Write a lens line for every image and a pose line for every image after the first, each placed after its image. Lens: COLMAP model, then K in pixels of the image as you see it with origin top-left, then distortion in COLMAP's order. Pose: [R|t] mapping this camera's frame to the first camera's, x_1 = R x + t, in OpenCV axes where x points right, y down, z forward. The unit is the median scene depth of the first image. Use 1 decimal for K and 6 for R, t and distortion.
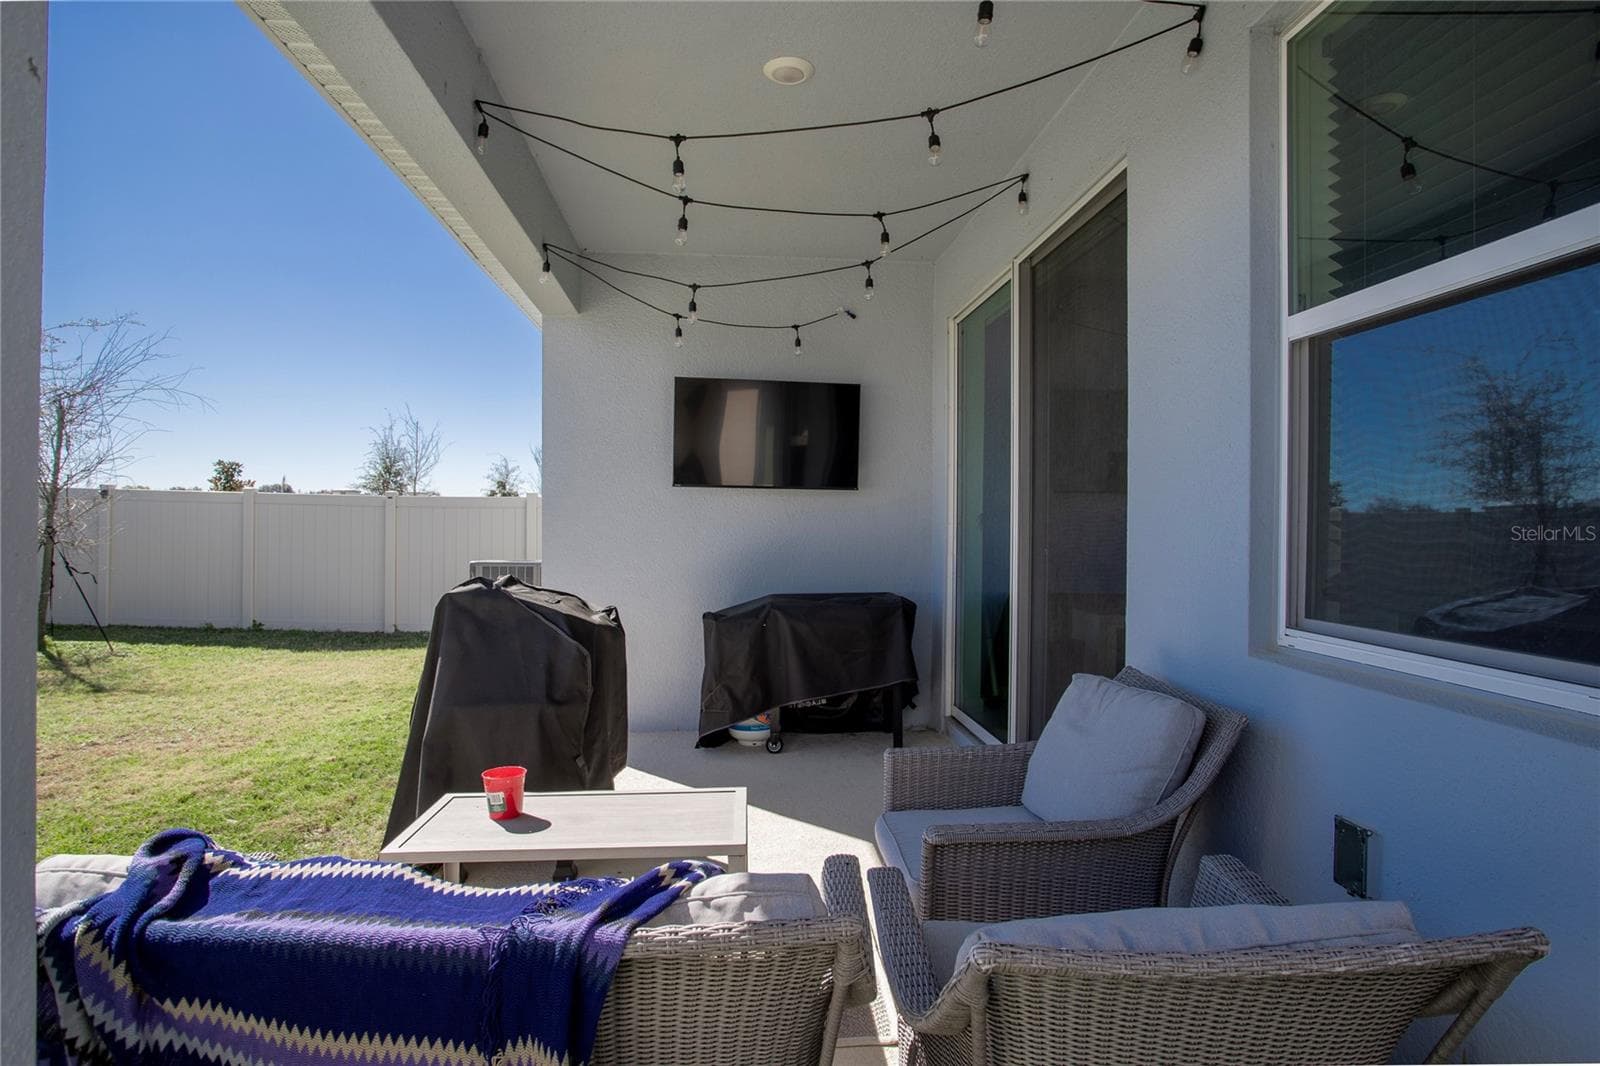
lens RADIAL K [[806.9, 0, 796.4], [0, 806.9, 526.6], [0, 0, 1]] dist [-0.086604, 0.038033]
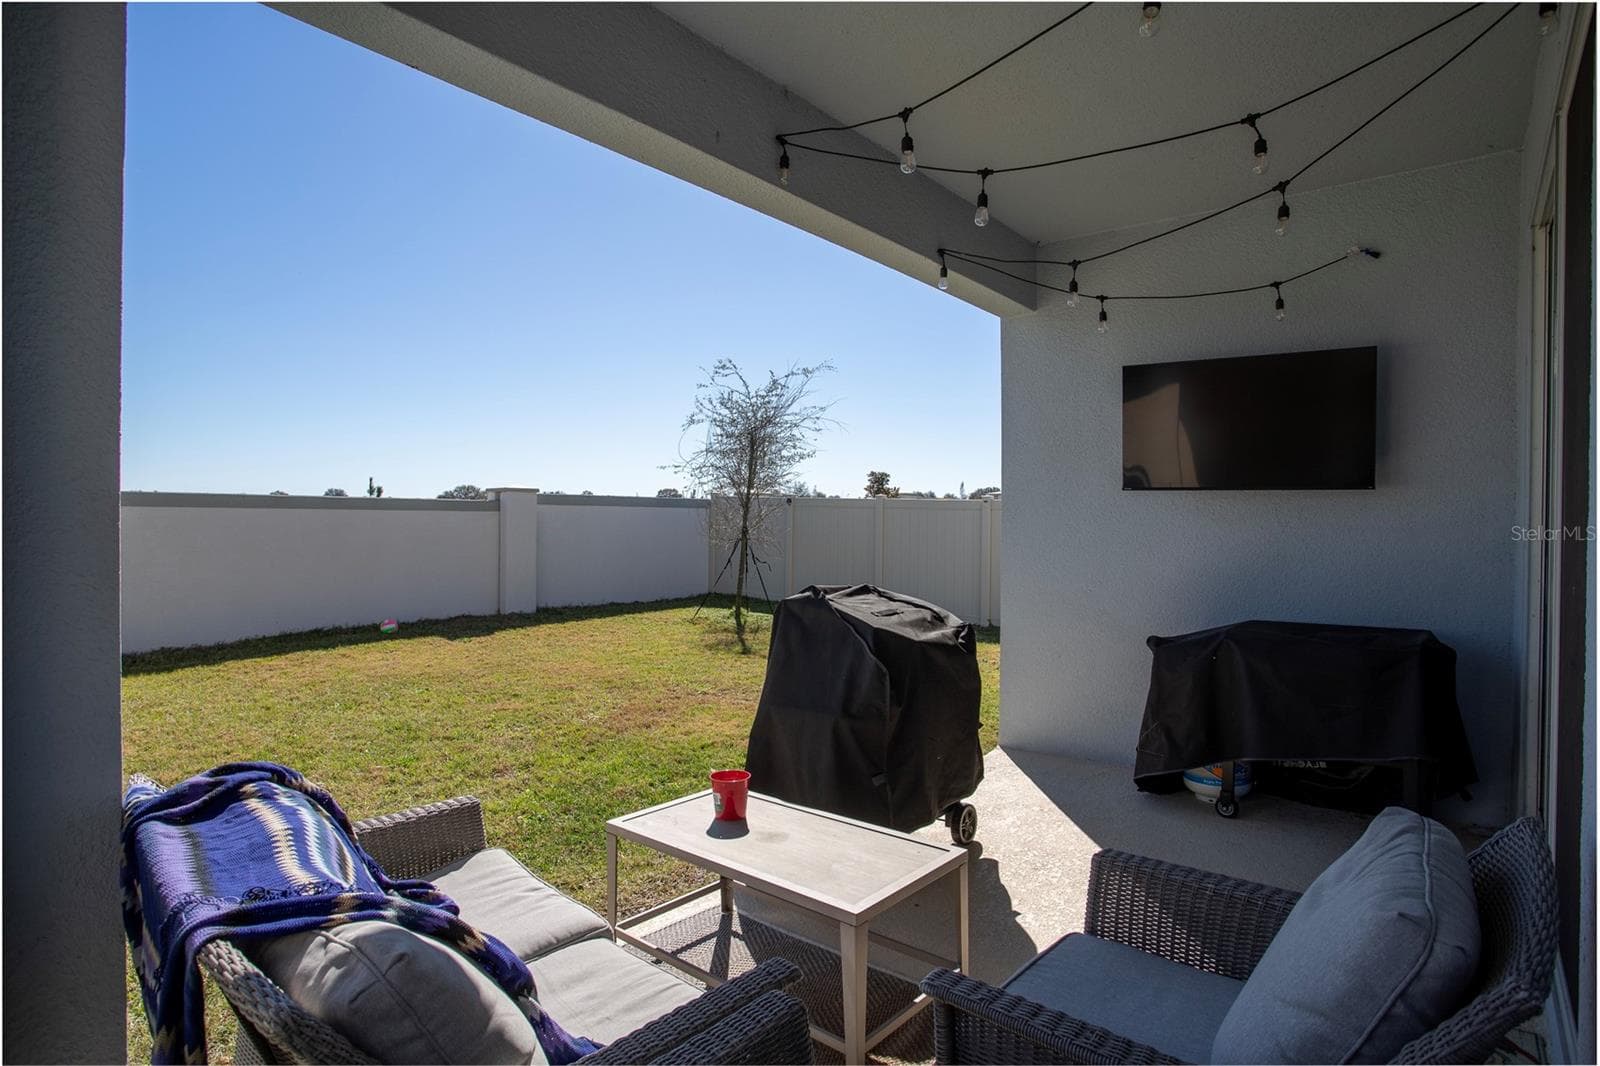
lens RADIAL K [[800.2, 0, 805.1], [0, 800.2, 527.7], [0, 0, 1]] dist [-0.076328, 0.038049]
pose [[0.740277, 0.005490, -0.672280, 0.183505], [-0.005239, 0.999983, 0.002397, -0.009371], [0.672282, 0.001748, 0.740293, 0.129001]]
